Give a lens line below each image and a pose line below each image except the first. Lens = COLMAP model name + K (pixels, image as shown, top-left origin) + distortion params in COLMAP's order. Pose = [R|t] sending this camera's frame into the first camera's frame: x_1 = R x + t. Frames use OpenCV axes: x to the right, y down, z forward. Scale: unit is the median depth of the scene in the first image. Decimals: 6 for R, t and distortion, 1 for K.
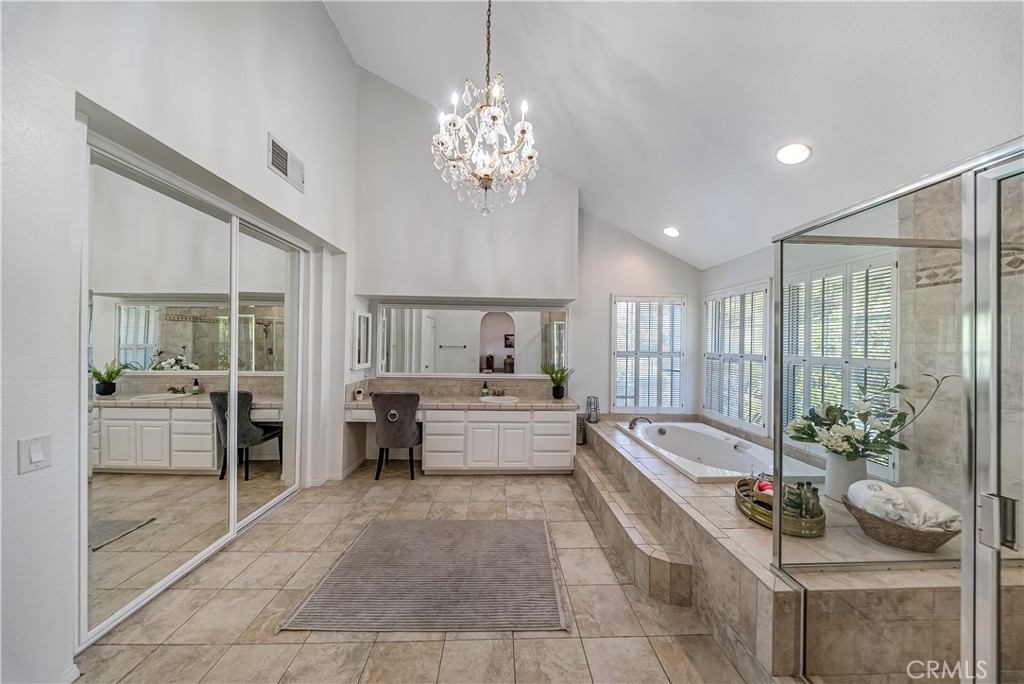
lens RADIAL K [[309.1, 0, 508.0], [0, 309.1, 343.7], [0, 0, 1]] dist [-0.001881, -0.000485]
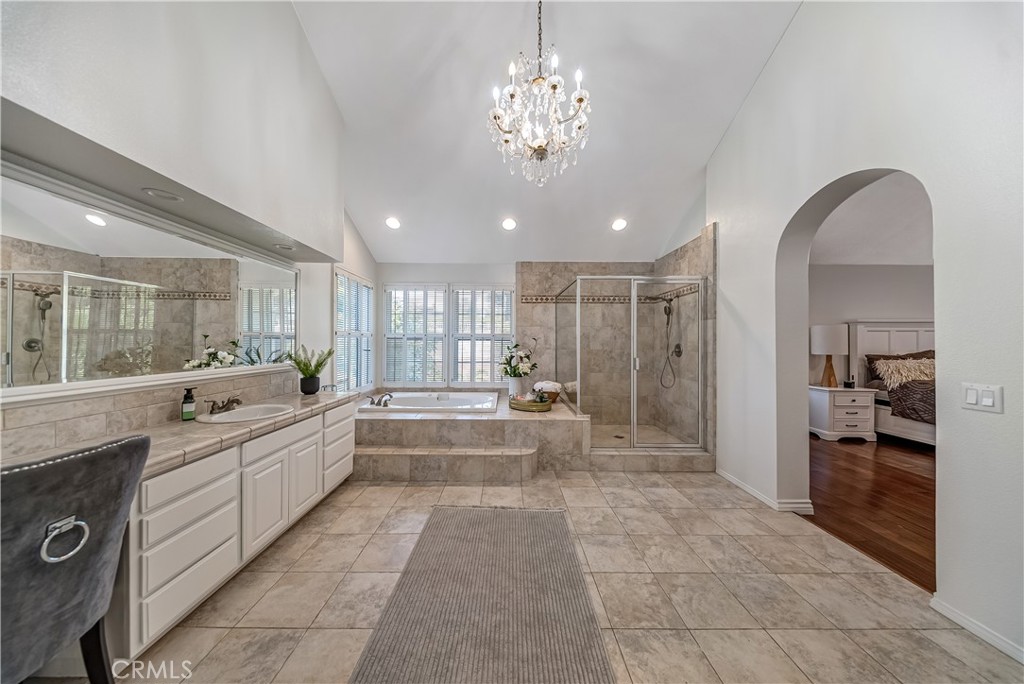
lens RADIAL K [[309.1, 0, 508.8], [0, 309.1, 339.5], [0, 0, 1]] dist [-0.001881, -0.000485]
pose [[0.034942, -0.002045, 0.999387, -0.868709], [-0.000320, 0.999998, 0.002057, 0.079004], [-0.999389, -0.000392, 0.034942, 0.822724]]
